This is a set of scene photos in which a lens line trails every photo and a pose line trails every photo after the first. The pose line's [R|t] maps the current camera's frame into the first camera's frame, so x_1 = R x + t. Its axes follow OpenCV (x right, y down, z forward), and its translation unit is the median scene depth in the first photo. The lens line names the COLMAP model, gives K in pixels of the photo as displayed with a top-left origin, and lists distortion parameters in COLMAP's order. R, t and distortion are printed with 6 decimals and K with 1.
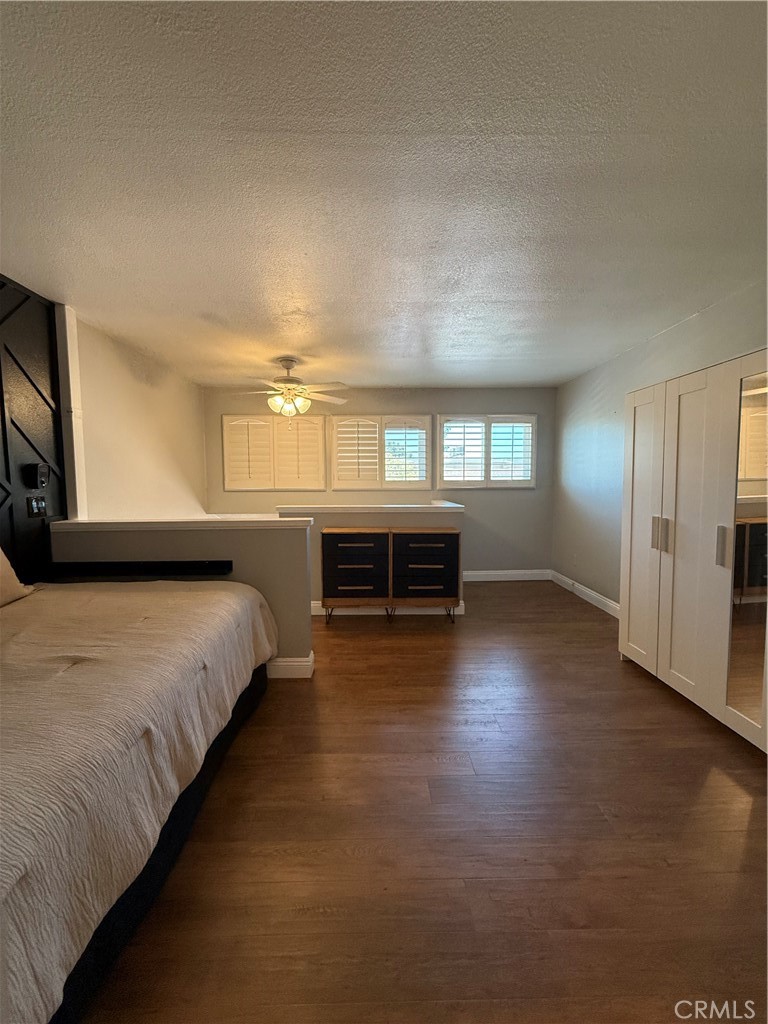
lens RADIAL K [[407.1, 0, 385.0], [0, 407.1, 508.8], [0, 0, 1]] dist [0.001956, 0.000472]
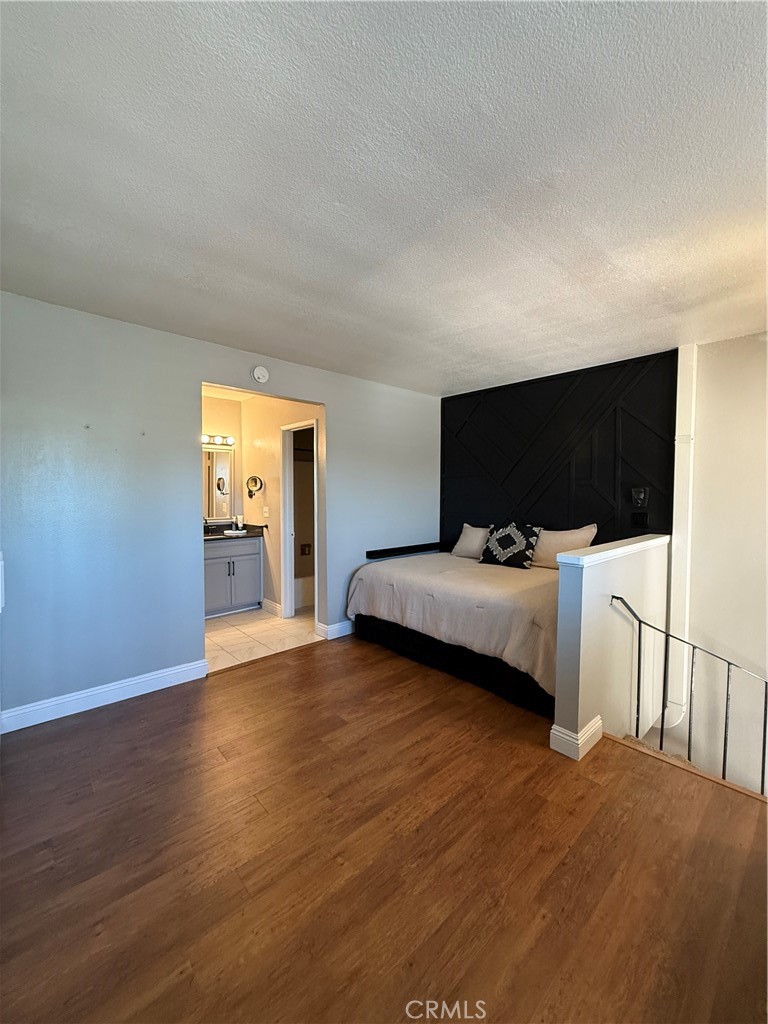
lens RADIAL K [[407.1, 0, 385.0], [0, 407.1, 508.8], [0, 0, 1]] dist [0.001956, 0.000472]
pose [[-0.758299, 0.025440, -0.651411, 0.614146], [-0.047354, 0.994449, 0.093961, -0.123896], [0.650185, 0.102097, -0.752885, 1.420156]]
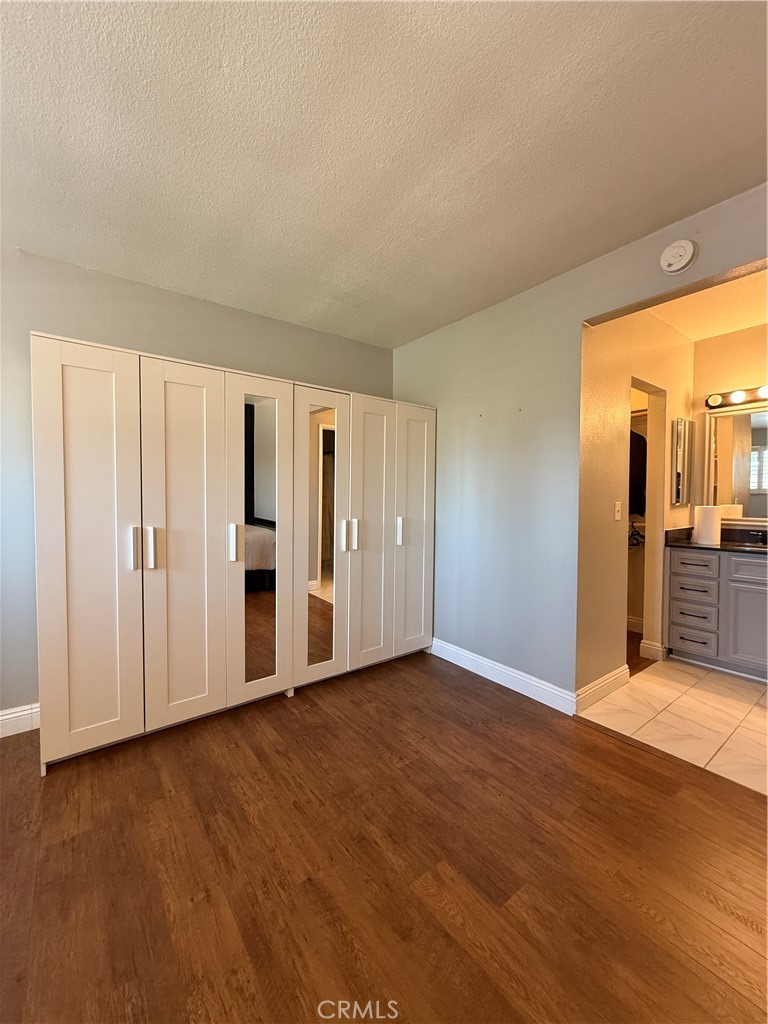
lens RADIAL K [[407.1, 0, 385.0], [0, 407.1, 508.8], [0, 0, 1]] dist [0.001956, 0.000472]
pose [[-0.584226, -0.019549, 0.811355, -0.226869], [0.059177, 0.996023, 0.066609, -0.037865], [-0.809430, 0.086928, -0.580746, 1.045937]]
